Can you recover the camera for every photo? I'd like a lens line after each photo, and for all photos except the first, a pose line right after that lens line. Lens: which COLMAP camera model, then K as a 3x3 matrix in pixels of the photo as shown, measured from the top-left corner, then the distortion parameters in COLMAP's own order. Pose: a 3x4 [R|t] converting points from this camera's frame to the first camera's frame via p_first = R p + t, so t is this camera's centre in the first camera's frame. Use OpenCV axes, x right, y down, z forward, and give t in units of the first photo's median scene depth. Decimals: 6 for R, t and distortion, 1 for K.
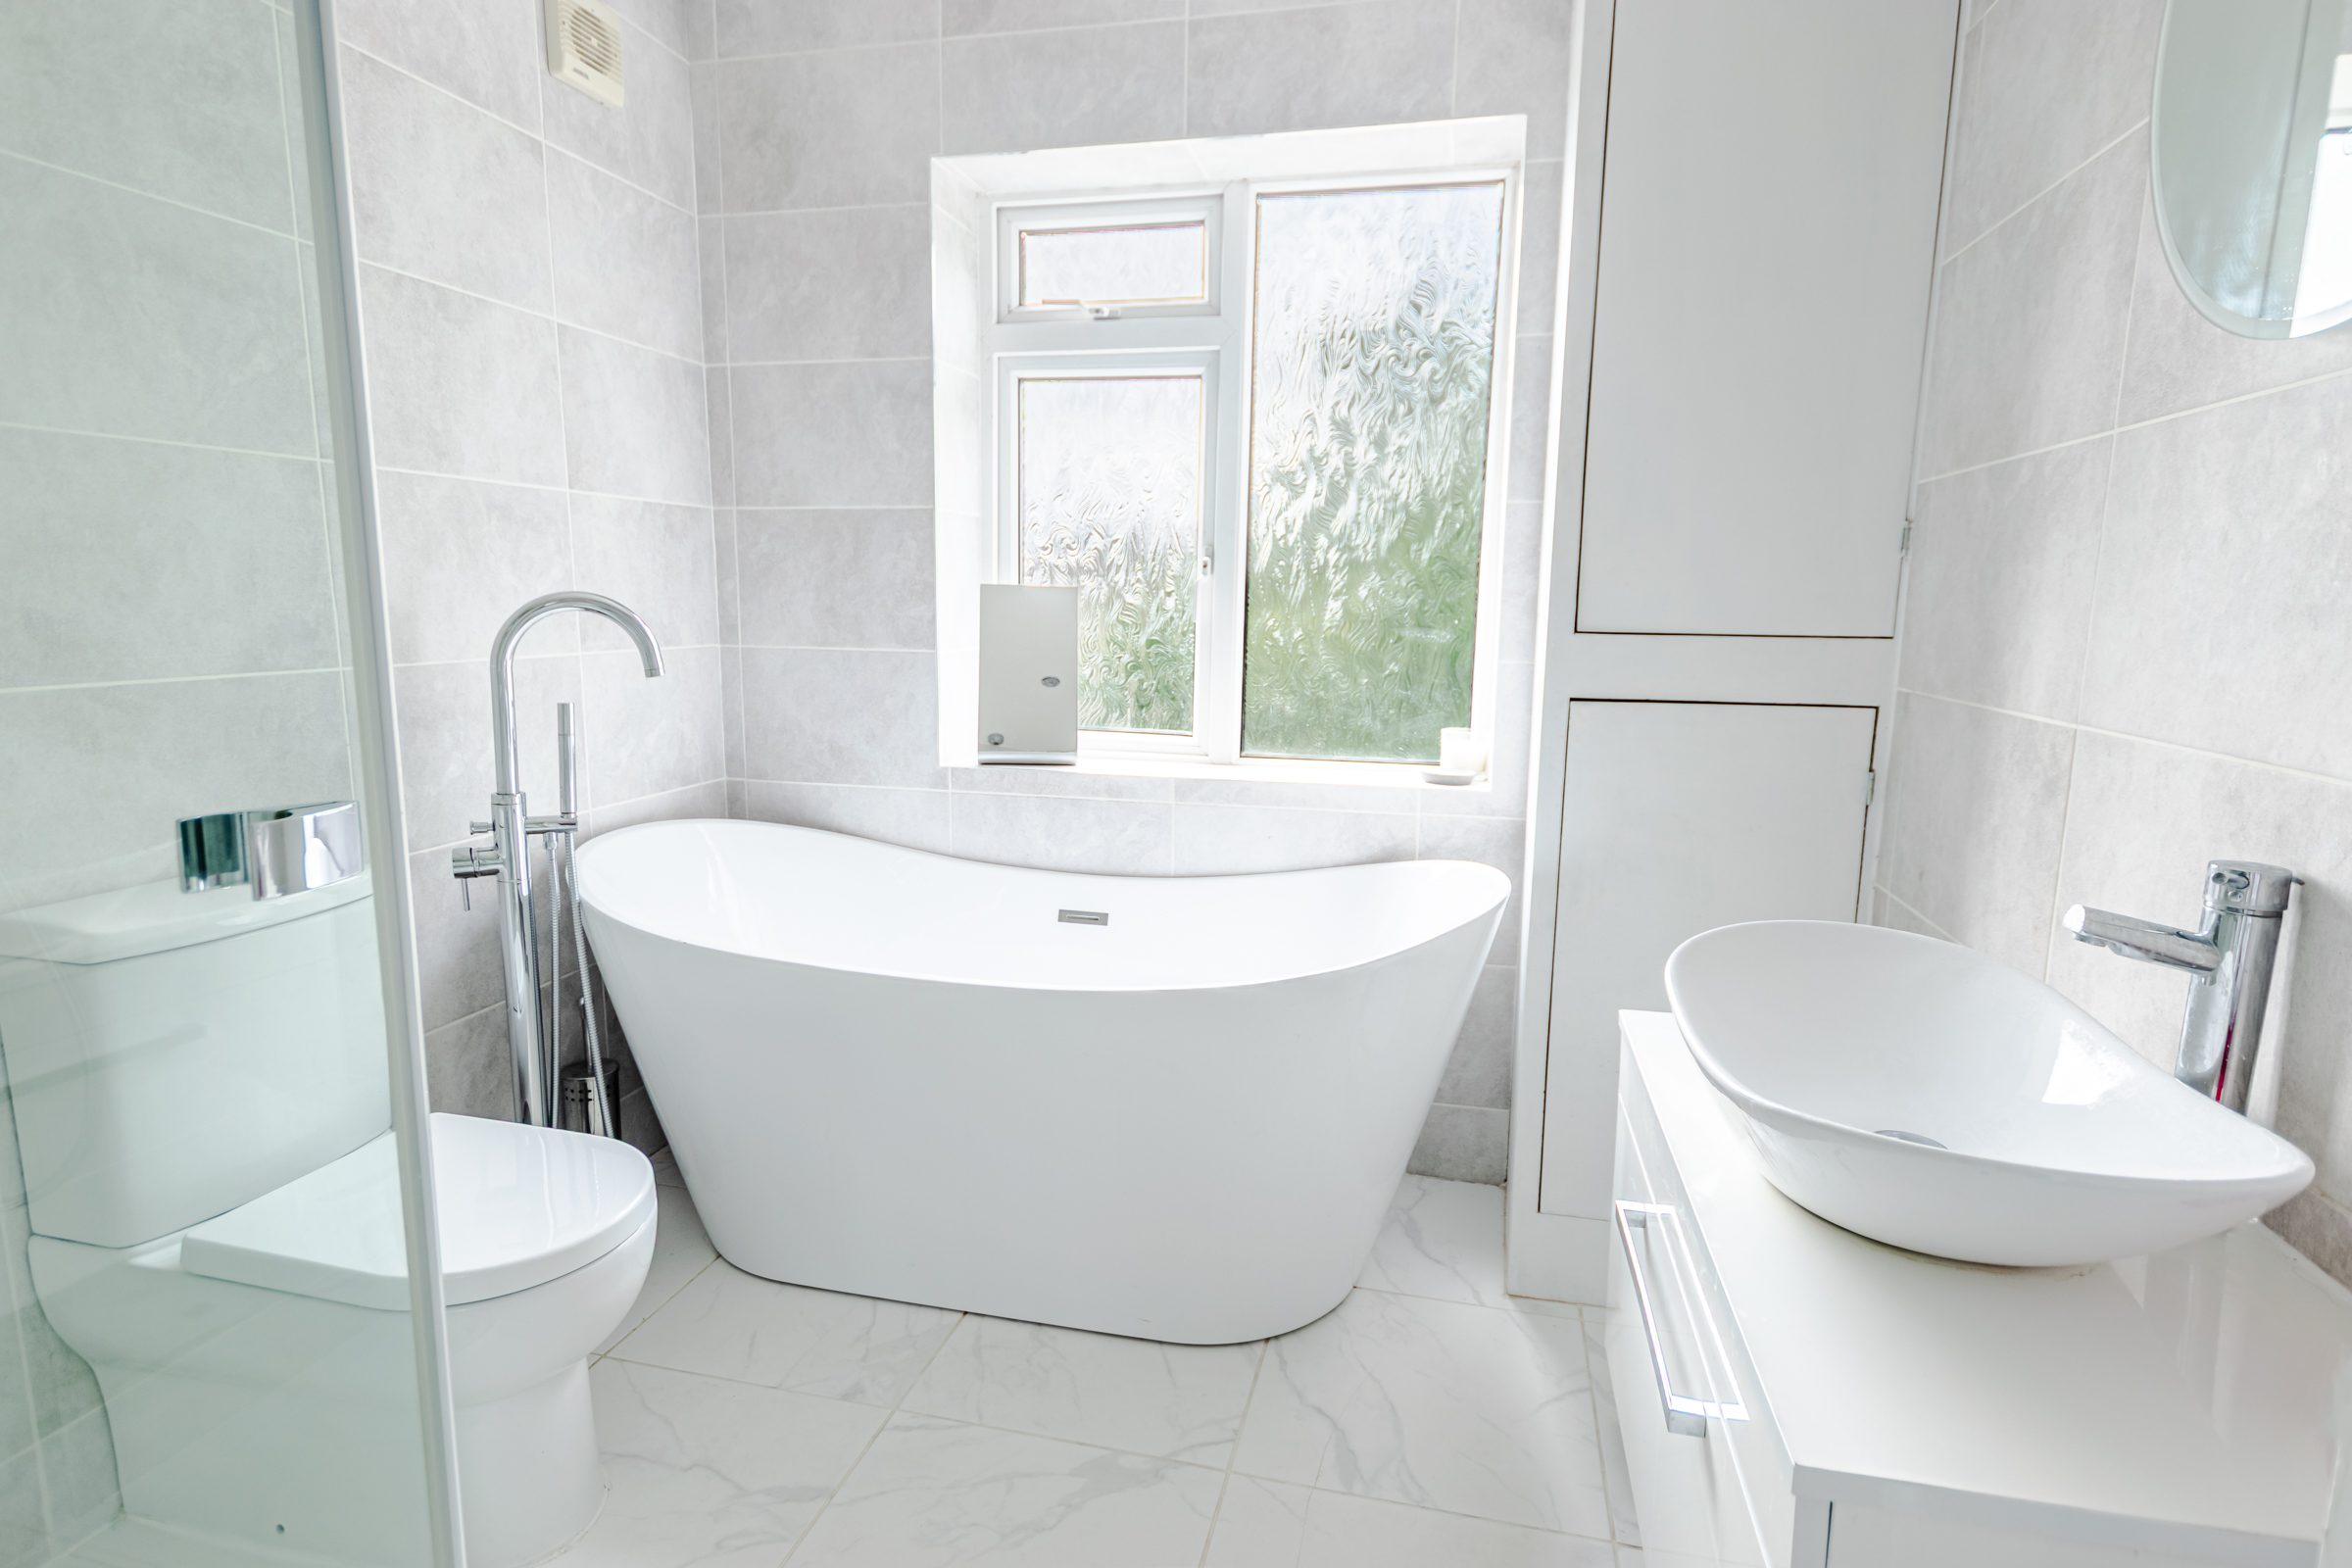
lens RADIAL K [[1198.4, 0, 1175.2], [0, 1198.4, 784.2], [0, 0, 1]] dist [-0.000666, -0.001068]
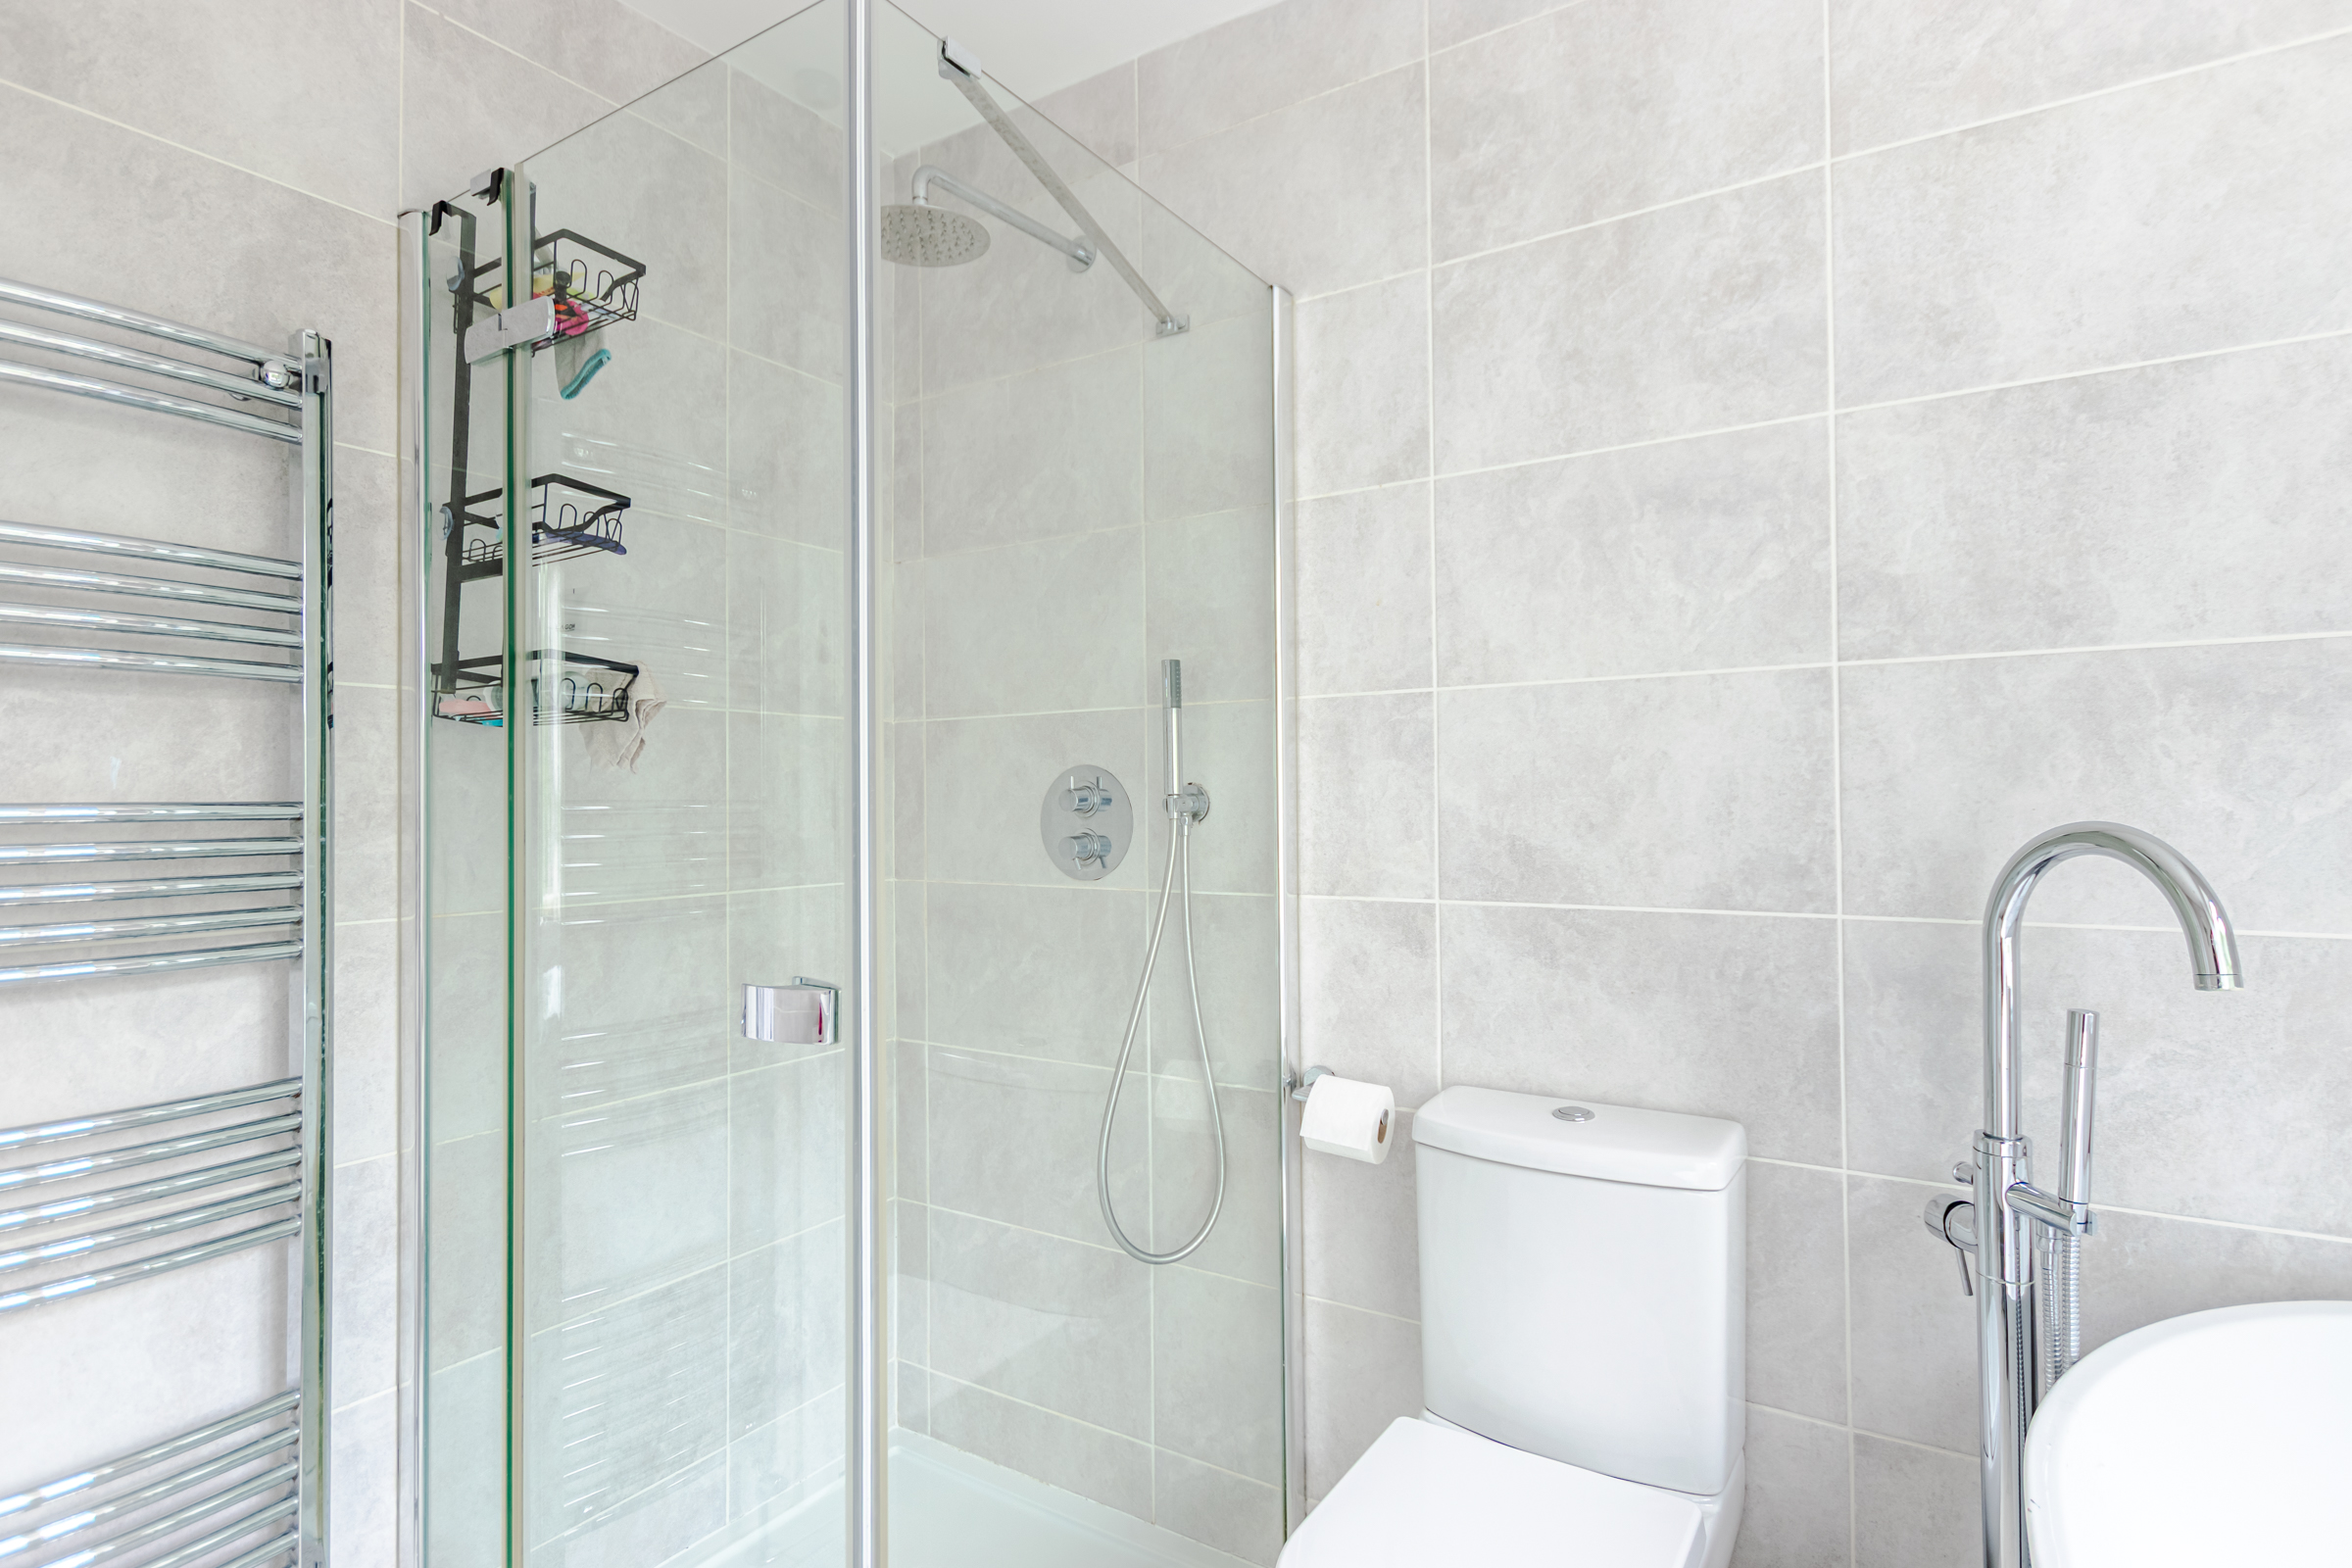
lens RADIAL K [[1198.4, 0, 1175.2], [0, 1198.4, 789.2], [0, 0, 1]] dist [-0.000666, -0.001068]
pose [[-0.329764, -0.019973, -0.943852, 0.210495], [-0.143204, 0.989265, 0.029099, -0.142816], [0.933139, 0.144759, -0.329084, 0.851959]]
